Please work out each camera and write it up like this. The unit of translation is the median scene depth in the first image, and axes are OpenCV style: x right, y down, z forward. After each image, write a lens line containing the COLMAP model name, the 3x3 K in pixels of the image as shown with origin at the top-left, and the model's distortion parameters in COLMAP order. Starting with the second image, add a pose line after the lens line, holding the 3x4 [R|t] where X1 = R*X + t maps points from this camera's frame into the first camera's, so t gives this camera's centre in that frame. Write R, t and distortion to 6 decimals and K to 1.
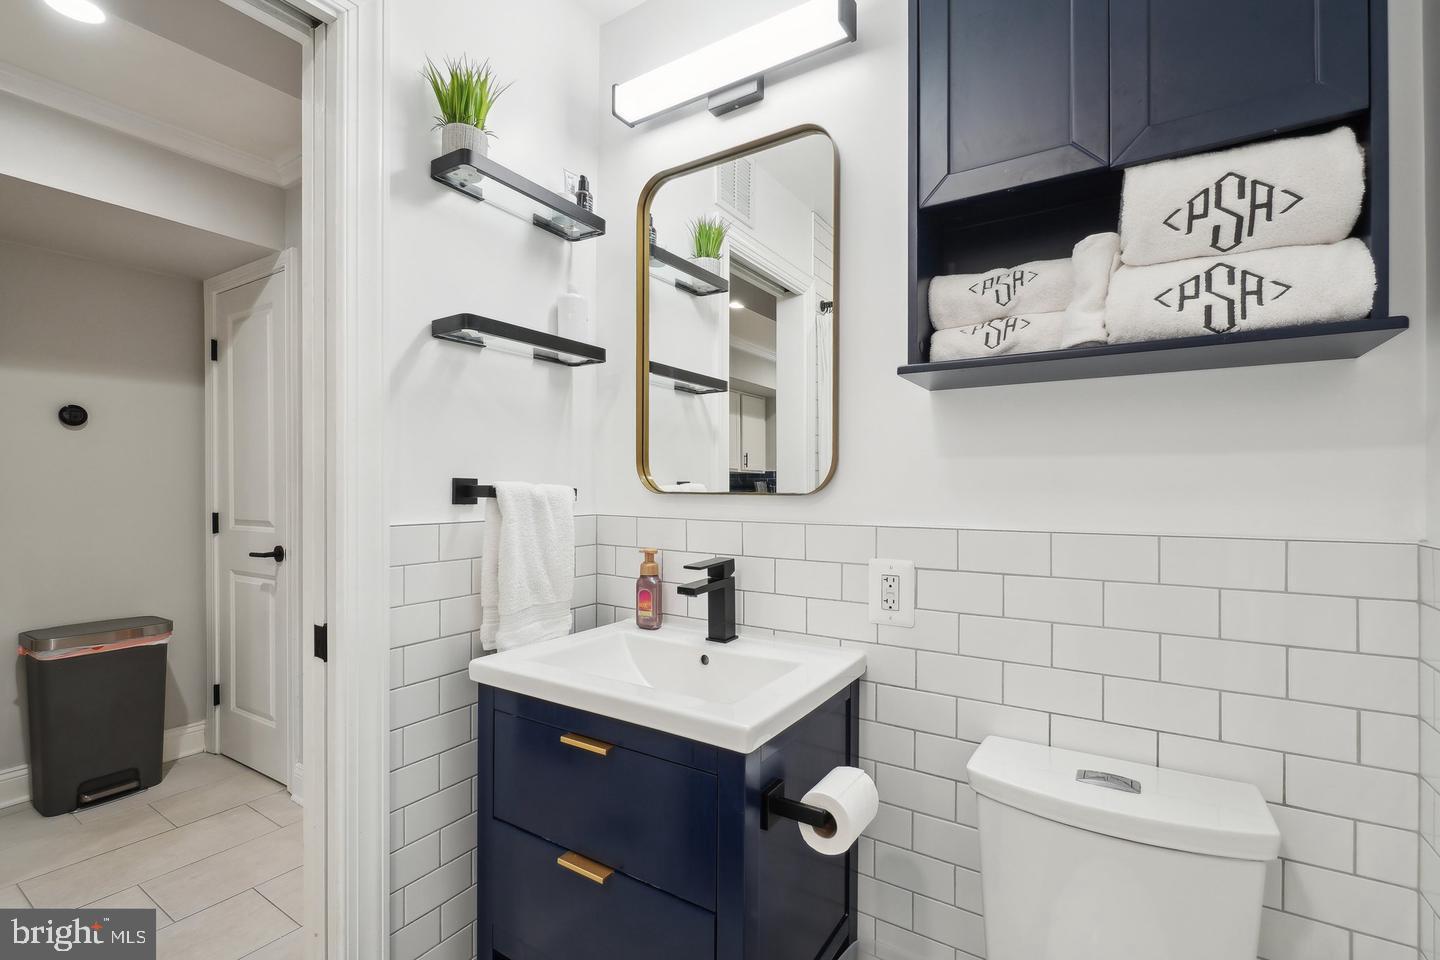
lens RADIAL K [[646.0, 0, 717.7], [0, 646.0, 484.5], [0, 0, 1]] dist [-0.001215, -0.000642]
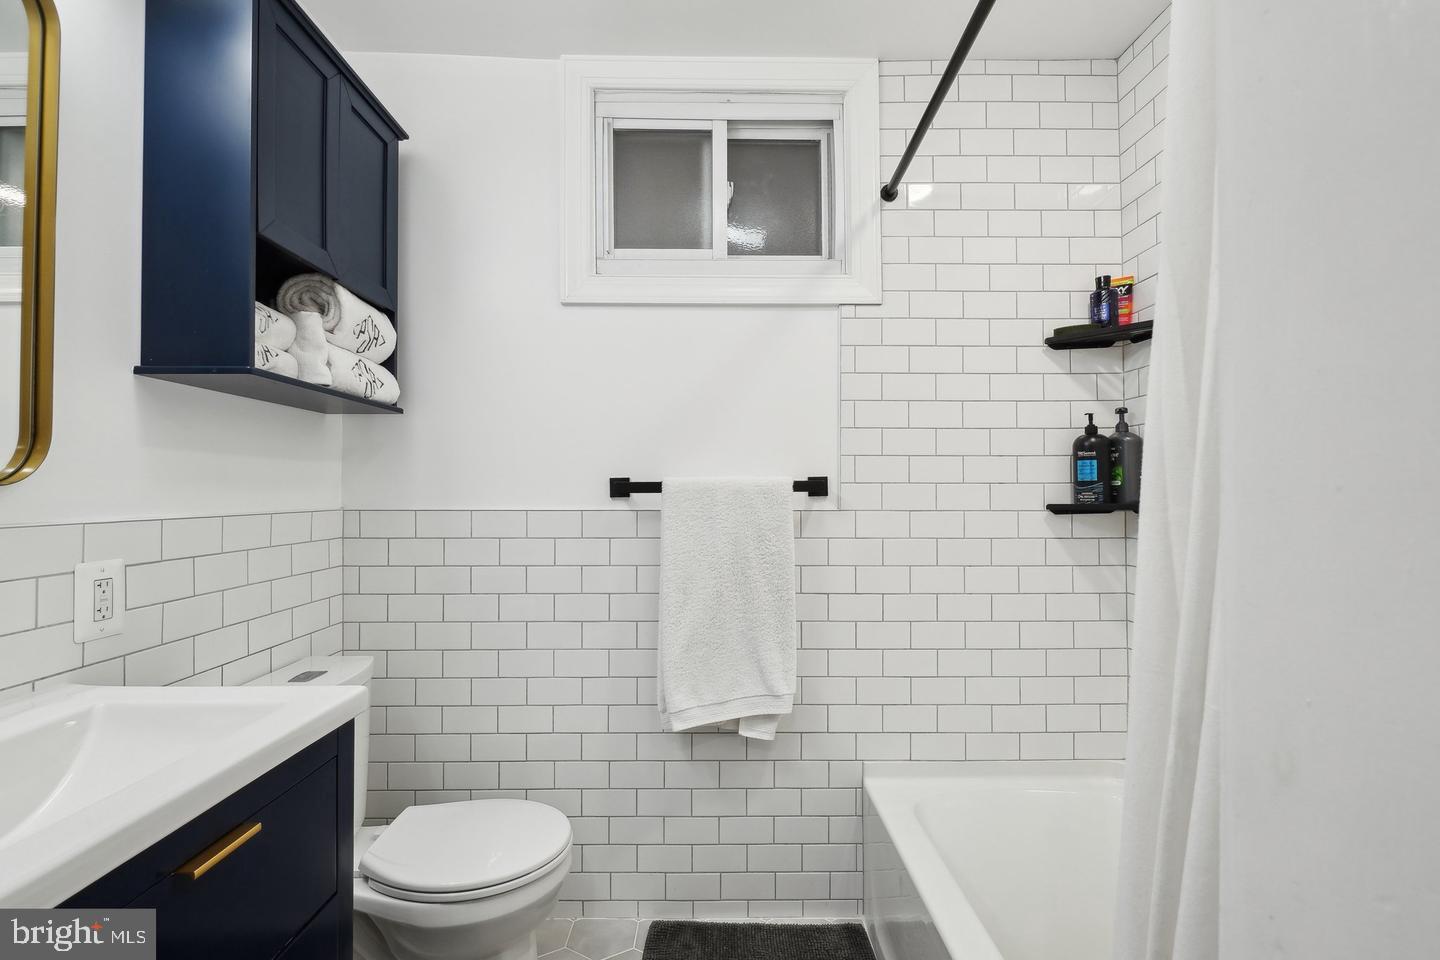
lens RADIAL K [[646.0, 0, 717.7], [0, 646.0, 484.5], [0, 0, 1]] dist [-0.001215, -0.000642]
pose [[-0.543039, -0.000404, 0.839707, -0.895276], [-0.017215, 0.999795, -0.010652, 0.010564], [-0.839531, -0.020241, -0.542935, 0.789351]]
